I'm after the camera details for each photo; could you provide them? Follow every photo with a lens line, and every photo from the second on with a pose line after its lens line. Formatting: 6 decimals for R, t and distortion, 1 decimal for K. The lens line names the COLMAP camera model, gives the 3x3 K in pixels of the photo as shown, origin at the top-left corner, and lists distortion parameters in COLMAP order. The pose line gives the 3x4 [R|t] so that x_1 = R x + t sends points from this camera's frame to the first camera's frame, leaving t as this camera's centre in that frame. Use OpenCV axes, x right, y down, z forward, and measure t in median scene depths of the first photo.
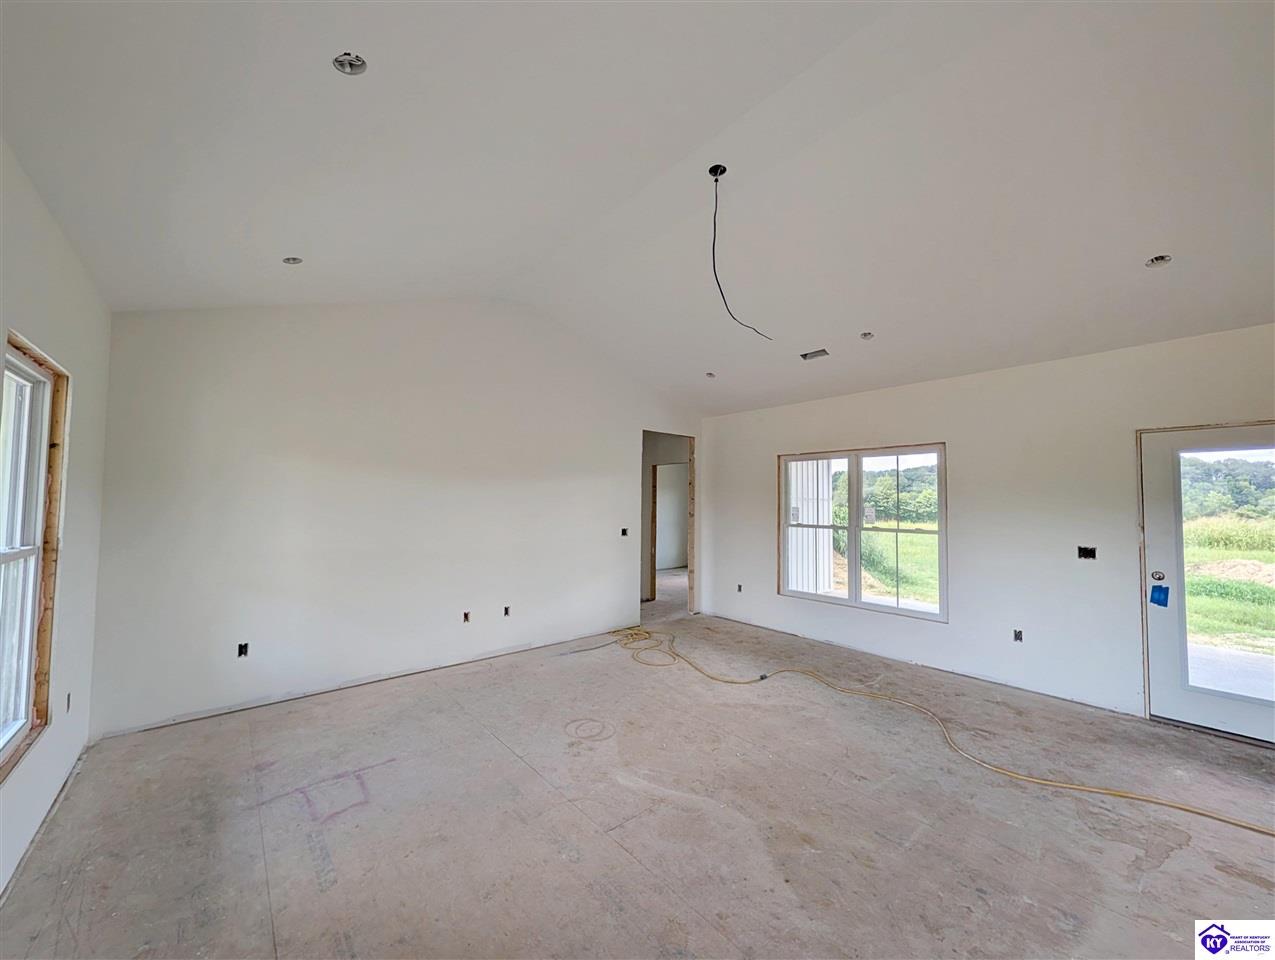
lens RADIAL K [[481.8, 0, 645.1], [0, 481.8, 479.0], [0, 0, 1]] dist [0.000213, 0.000141]
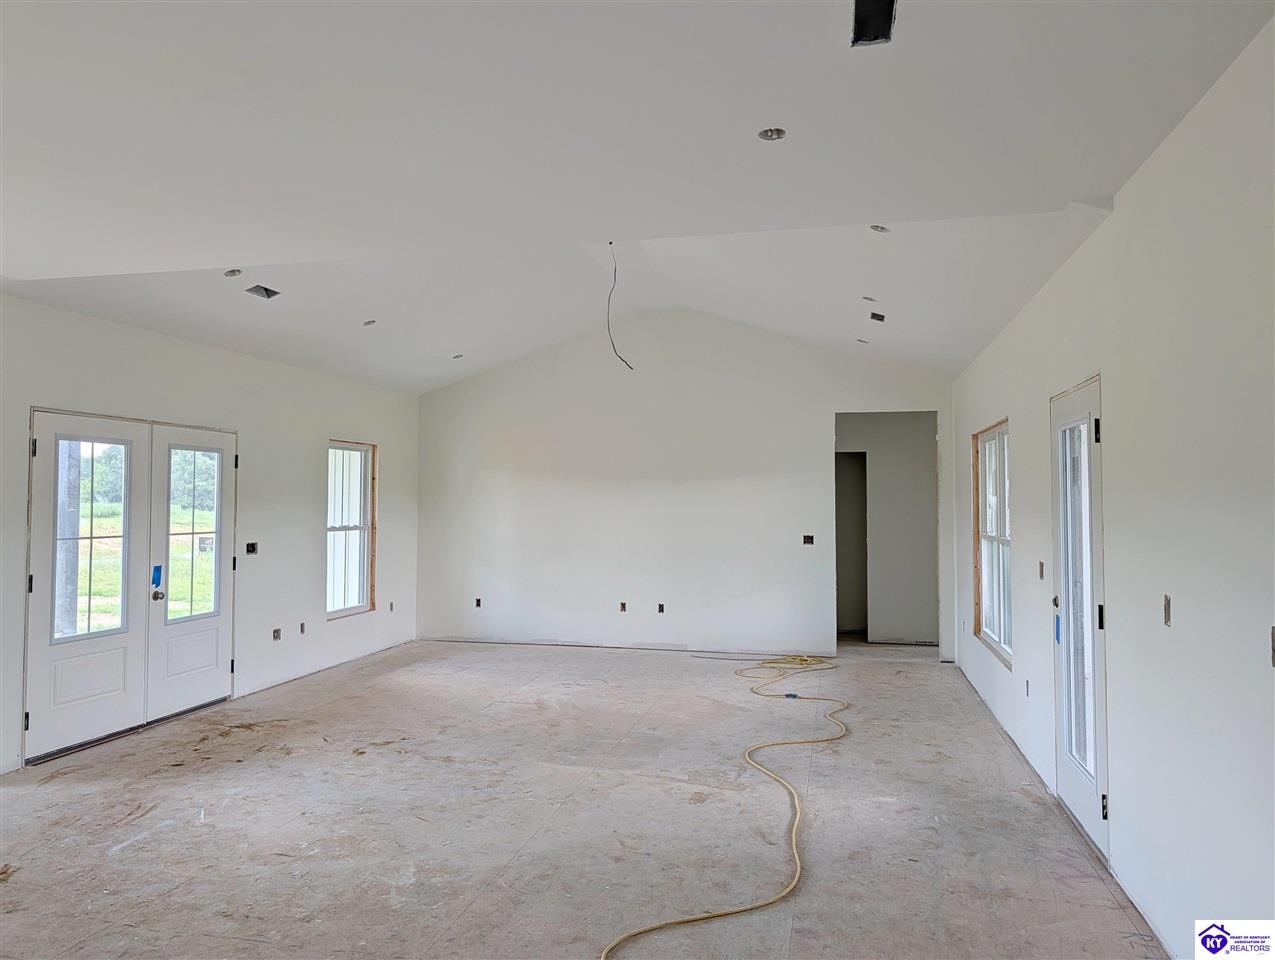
lens RADIAL K [[926.5, 0, 627.6], [0, 926.5, 459.0], [0, 0, 1]] dist [0.006610, -0.004702]
pose [[0.586889, -0.045910, -0.808365, 2.259964], [0.041175, 0.998792, -0.026831, -0.000338], [0.808620, -0.017538, 0.588070, -0.403946]]
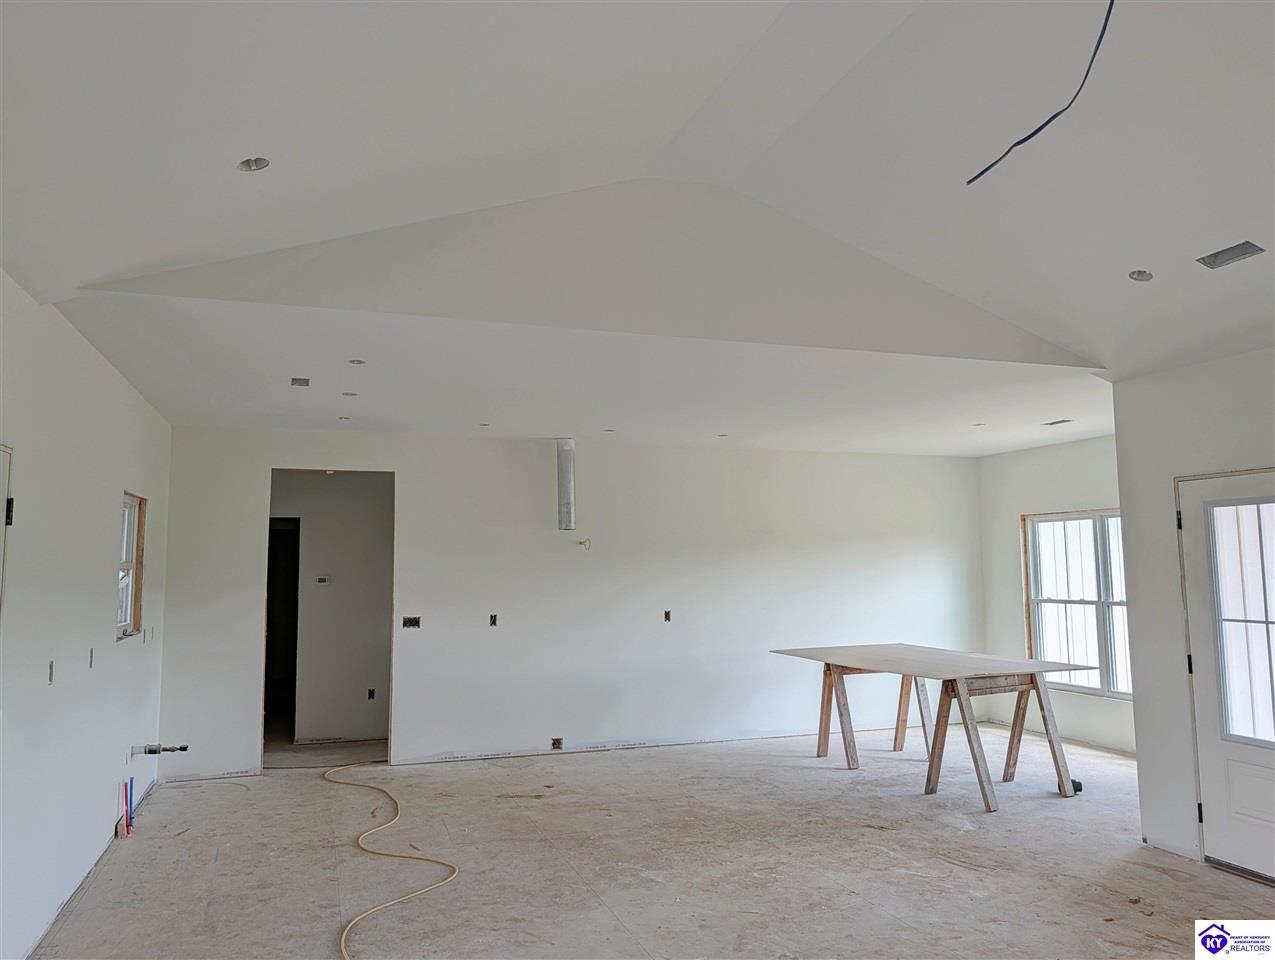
lens RADIAL K [[956.0, 0, 644.3], [0, 956.0, 461.2], [0, 0, 1]] dist [0.004503, -0.000141]
pose [[-0.926487, 0.041534, 0.374027, 0.237777], [-0.016499, 0.988452, -0.150633, 0.062475], [-0.375964, -0.145731, -0.915103, 1.903274]]
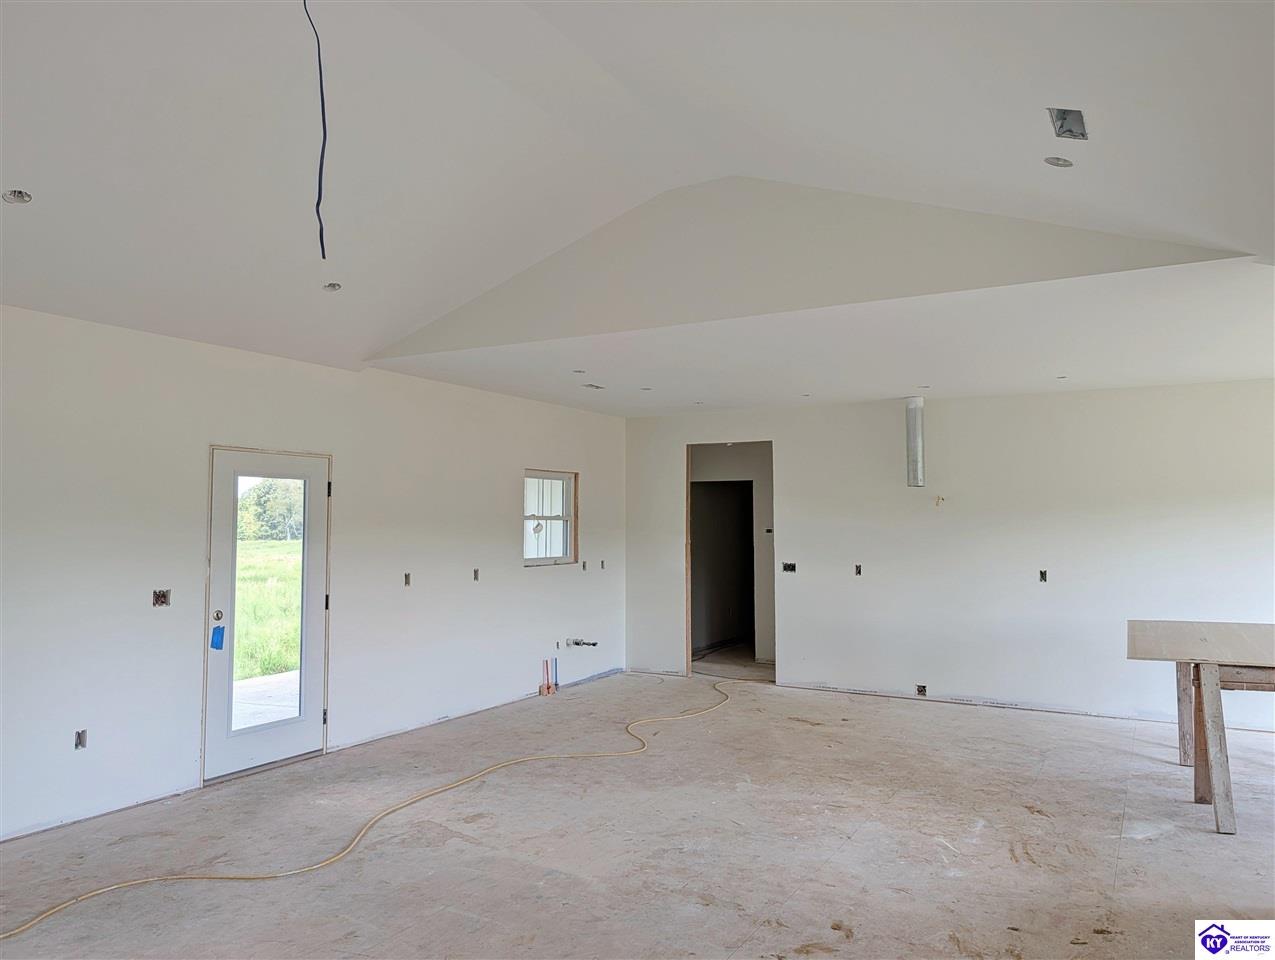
lens RADIAL K [[926.5, 0, 627.6], [0, 926.5, 459.0], [0, 0, 1]] dist [0.006610, -0.004702]
pose [[-0.319922, 0.058506, 0.945636, -0.959117], [-0.048276, 0.995788, -0.077942, 0.019274], [-0.946213, -0.070586, -0.315750, 1.059977]]
